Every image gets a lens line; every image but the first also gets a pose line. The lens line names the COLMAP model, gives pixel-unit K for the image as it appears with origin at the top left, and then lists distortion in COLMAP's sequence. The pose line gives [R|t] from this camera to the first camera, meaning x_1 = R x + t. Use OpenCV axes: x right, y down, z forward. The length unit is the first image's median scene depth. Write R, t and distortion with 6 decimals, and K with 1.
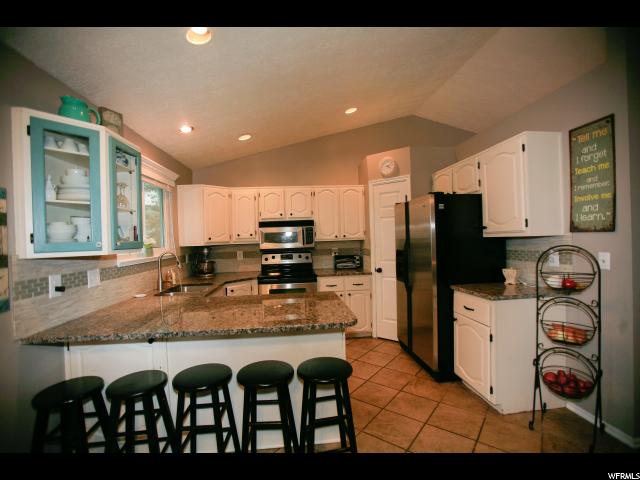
lens RADIAL K [[294.5, 0, 316.8], [0, 294.5, 240.7], [0, 0, 1]] dist [-0.034386, 0.006584]
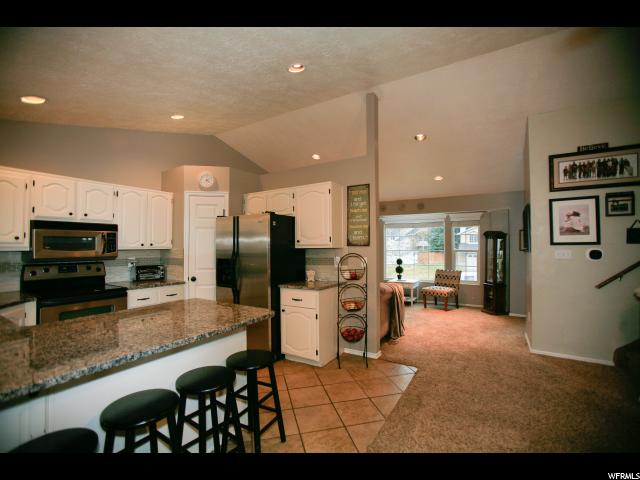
lens RADIAL K [[294.5, 0, 314.8], [0, 294.5, 241.9], [0, 0, 1]] dist [-0.034386, 0.006584]
pose [[0.626526, 0.040332, 0.778356, -0.329071], [-0.008274, 0.998948, -0.045102, 0.014547], [-0.779357, 0.021817, 0.626201, 0.037496]]
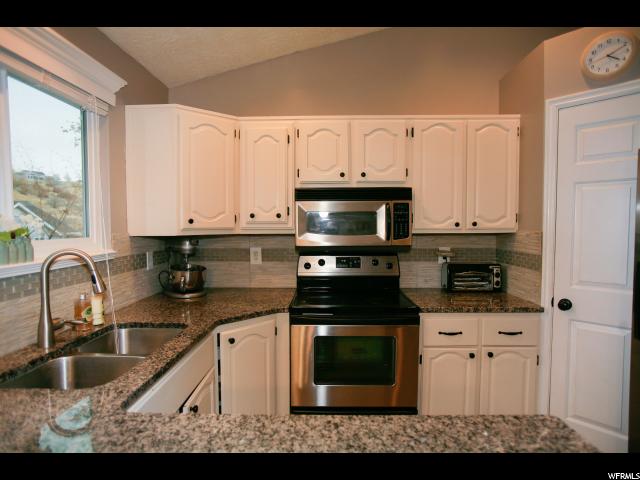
lens RADIAL K [[370.3, 0, 319.7], [0, 370.3, 236.7], [0, 0, 1]] dist [-0.018721, 0.003013]
pose [[0.993022, 0.032299, -0.113424, -0.092621], [-0.029664, 0.999251, 0.024843, -0.002643], [0.114141, -0.021305, 0.993236, 0.435600]]
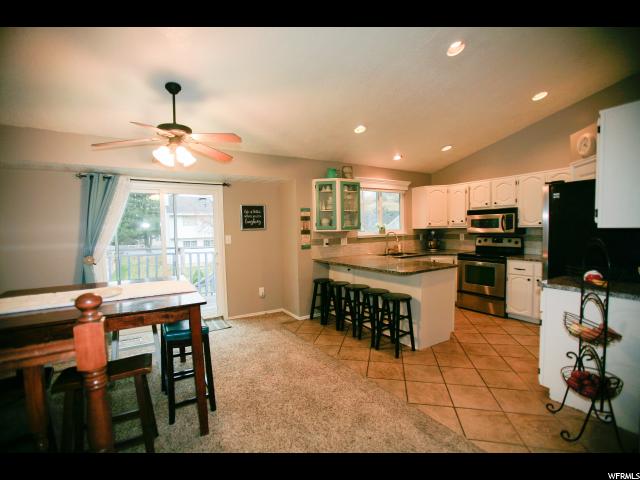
lens RADIAL K [[294.5, 0, 319.7], [0, 294.5, 239.2], [0, 0, 1]] dist [-0.034386, 0.006584]
pose [[0.447488, 0.057555, -0.892436, 0.672537], [-0.005322, 0.998081, 0.061700, -0.017865], [0.894274, -0.022861, 0.446936, -0.115635]]
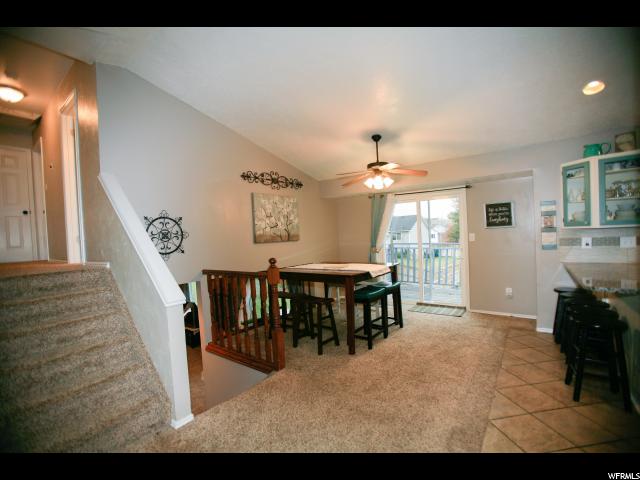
lens RADIAL K [[294.5, 0, 324.5], [0, 294.5, 241.1], [0, 0, 1]] dist [-0.034386, 0.006584]
pose [[-0.656497, 0.074614, -0.750629, 0.823358], [0.053444, 0.997196, 0.052382, -0.025500], [0.752433, -0.005728, -0.658644, 0.436866]]
